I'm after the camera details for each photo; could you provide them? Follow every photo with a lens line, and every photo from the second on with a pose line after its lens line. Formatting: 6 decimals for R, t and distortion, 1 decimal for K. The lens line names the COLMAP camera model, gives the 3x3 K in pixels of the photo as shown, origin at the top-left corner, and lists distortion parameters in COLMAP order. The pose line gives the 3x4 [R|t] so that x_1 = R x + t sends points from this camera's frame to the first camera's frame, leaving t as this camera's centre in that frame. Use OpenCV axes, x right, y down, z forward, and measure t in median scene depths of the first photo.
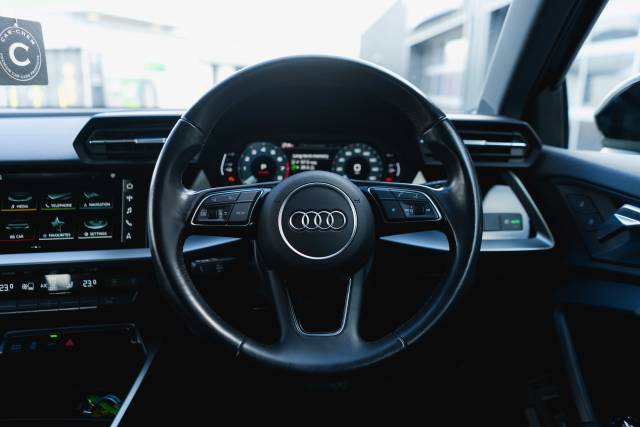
lens RADIAL K [[507.5, 0, 320.0], [0, 507.5, 213.5], [0, 0, 1]] dist [-0.009869, -0.003996]
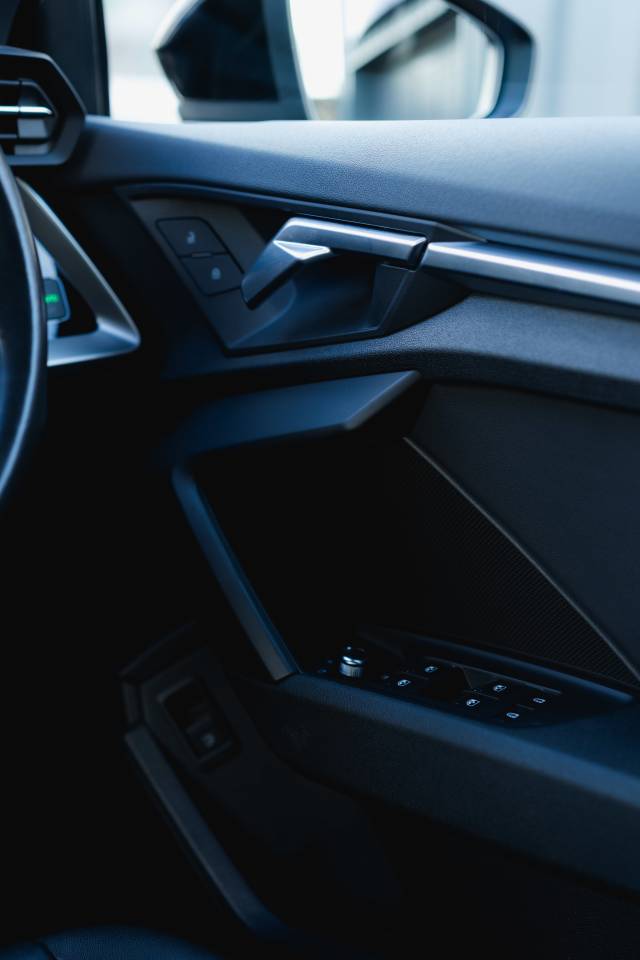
lens RADIAL K [[1589.8, 0, 347.1], [0, 1589.8, 464.5], [0, 0, 1]] dist [-0.001757, 0.162049]
pose [[0.754320, -0.147399, 0.639746, -0.294108], [0.122431, 0.988958, 0.083502, 0.074368], [-0.644990, 0.015338, 0.764037, -0.161382]]
